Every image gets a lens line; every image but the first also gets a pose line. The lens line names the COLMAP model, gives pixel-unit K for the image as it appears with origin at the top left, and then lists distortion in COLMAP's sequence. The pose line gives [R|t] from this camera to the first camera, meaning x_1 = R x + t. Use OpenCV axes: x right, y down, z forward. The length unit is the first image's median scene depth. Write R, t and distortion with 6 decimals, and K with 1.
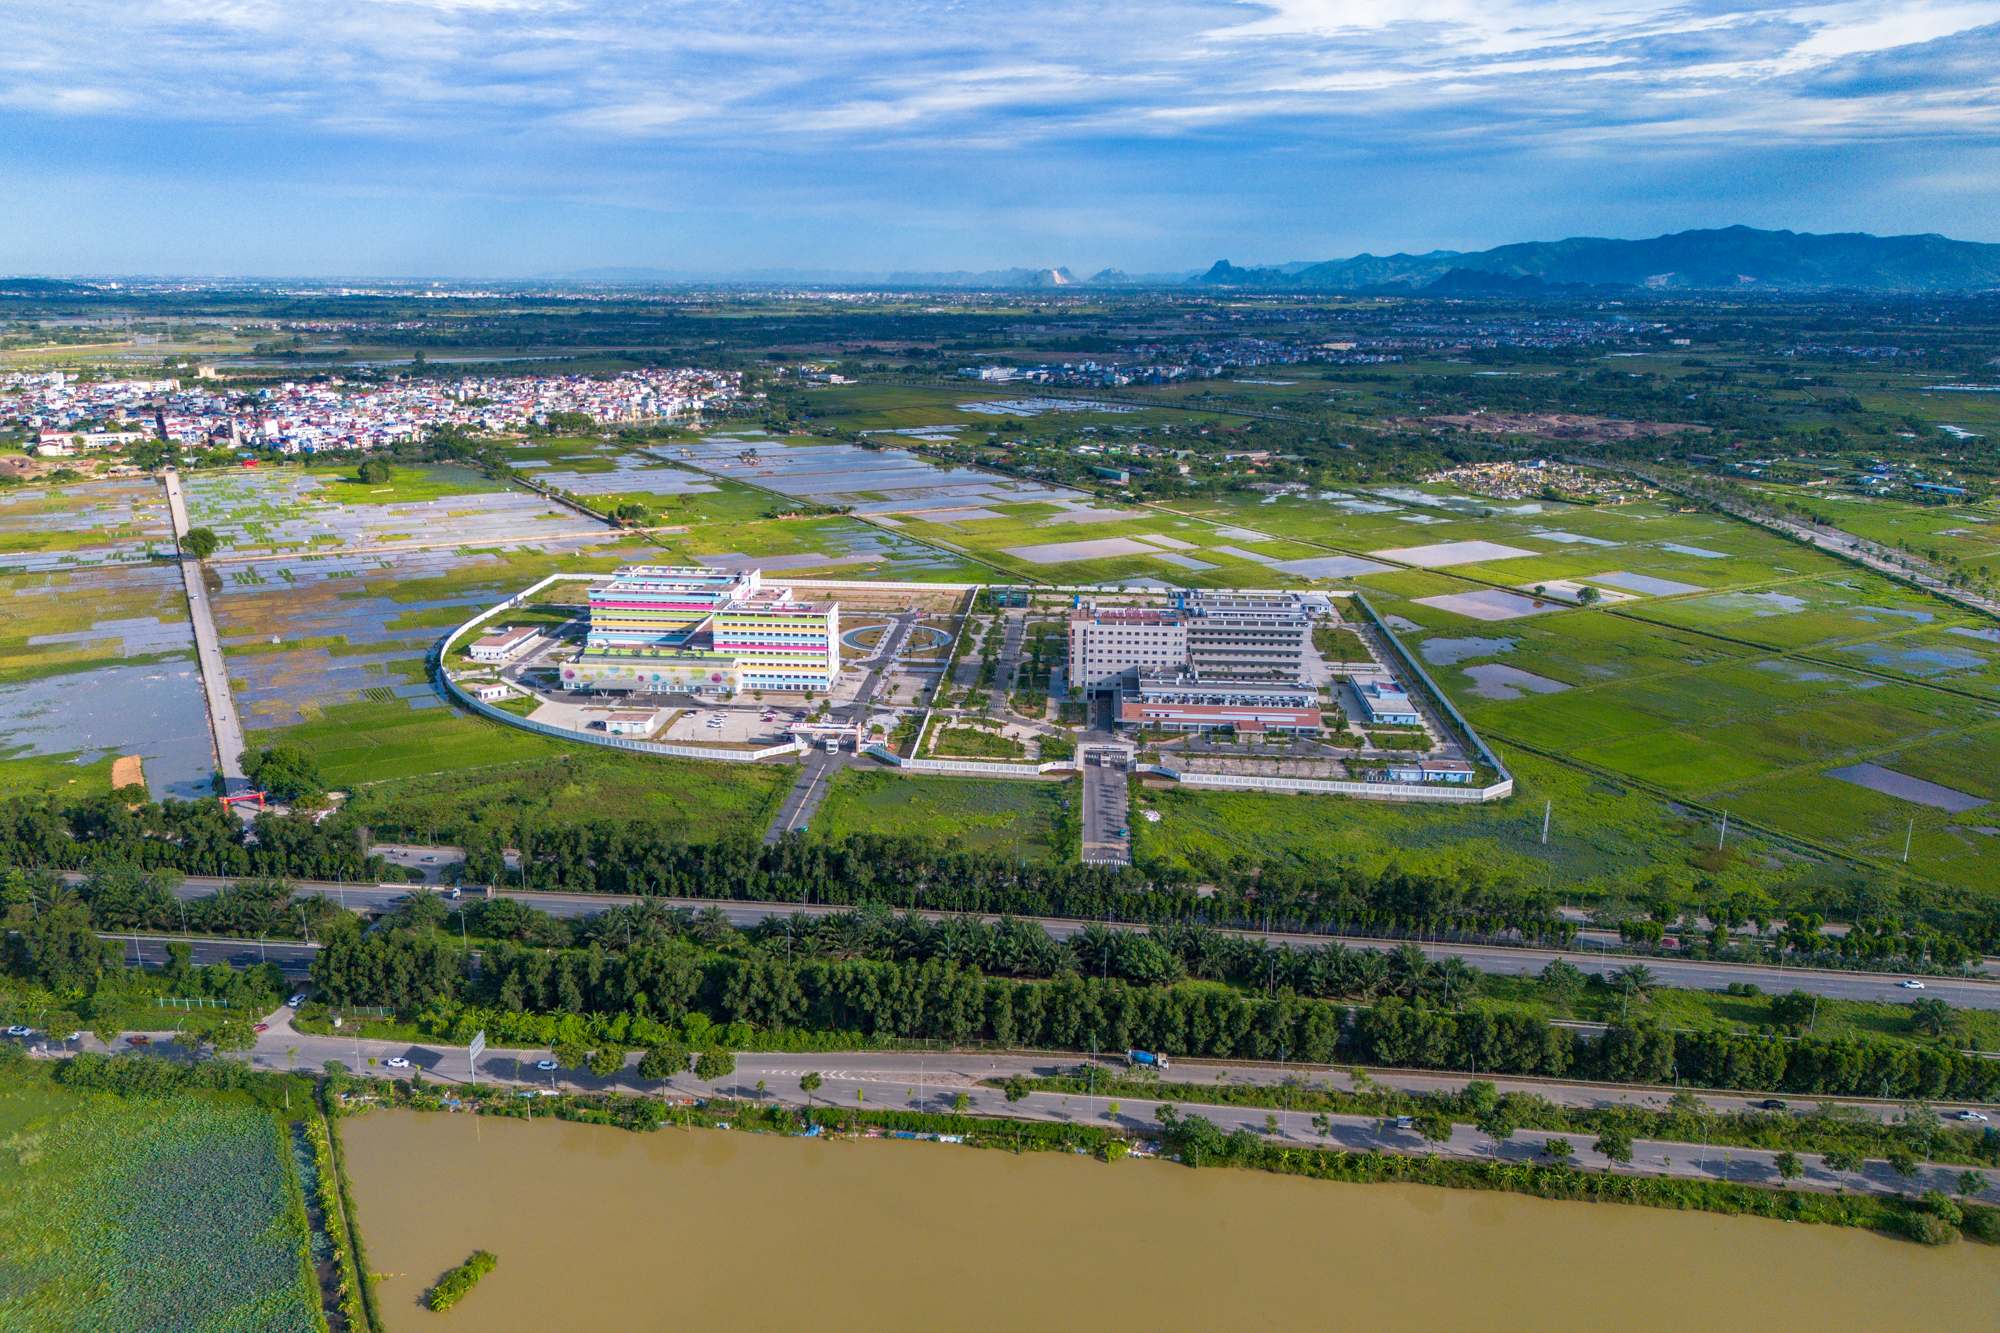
lens RADIAL K [[1593.2, 0, 1000.0], [0, 1593.2, 666.5], [0, 0, 1]] dist [0.111338, -0.160090]
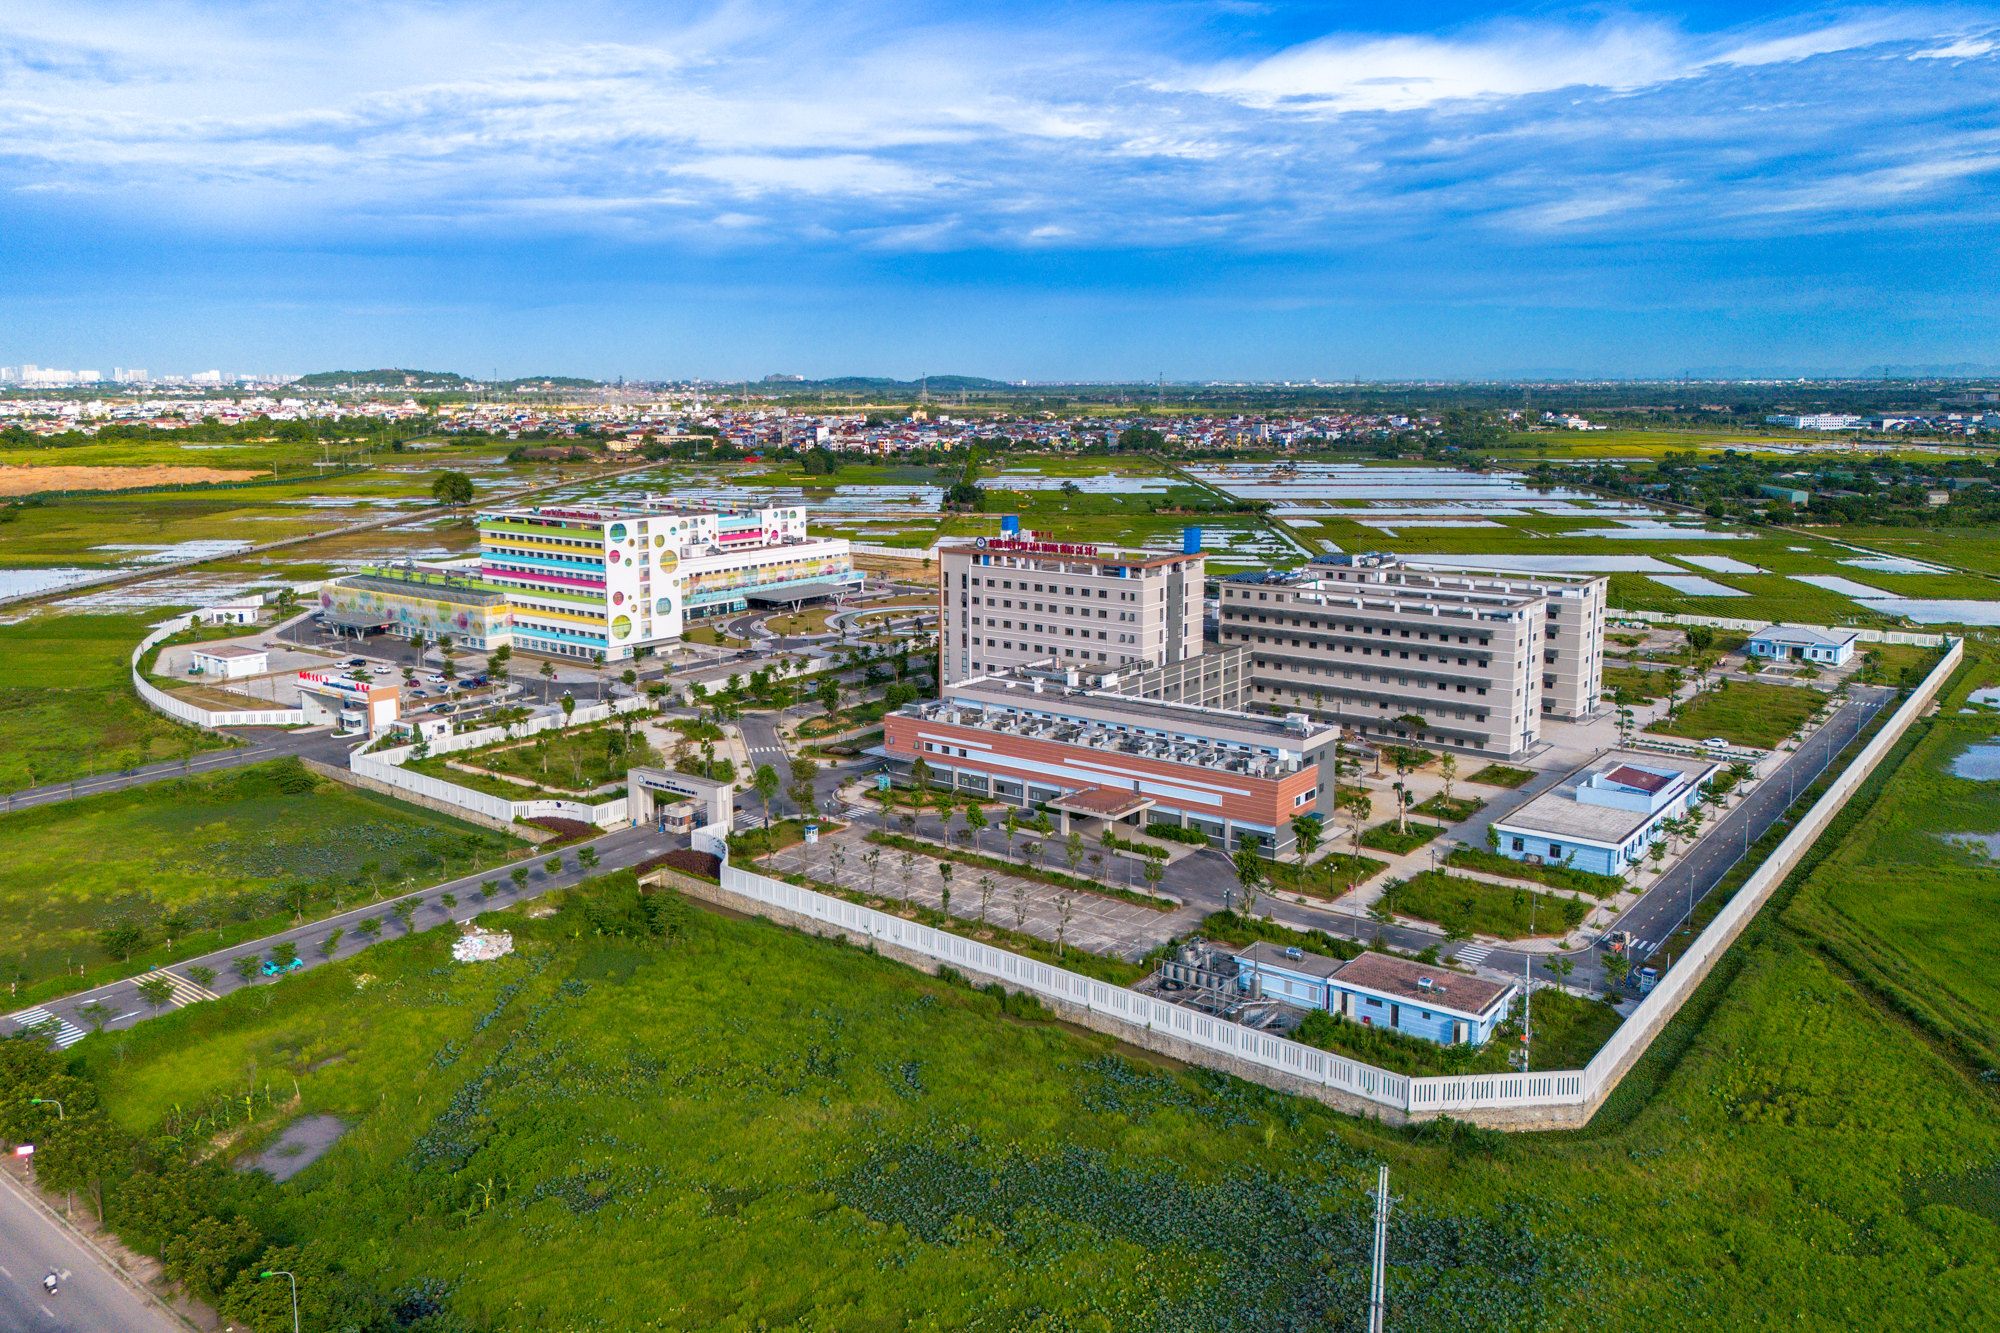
lens RADIAL K [[1593.2, 0, 1000.0], [0, 1593.2, 666.5], [0, 0, 1]] dist [0.111338, -0.160090]
pose [[0.830595, 0.088863, -0.549740, 0.311692], [-0.136367, 0.989586, -0.046073, 0.023460], [0.539922, 0.113234, 0.834064, 0.585916]]
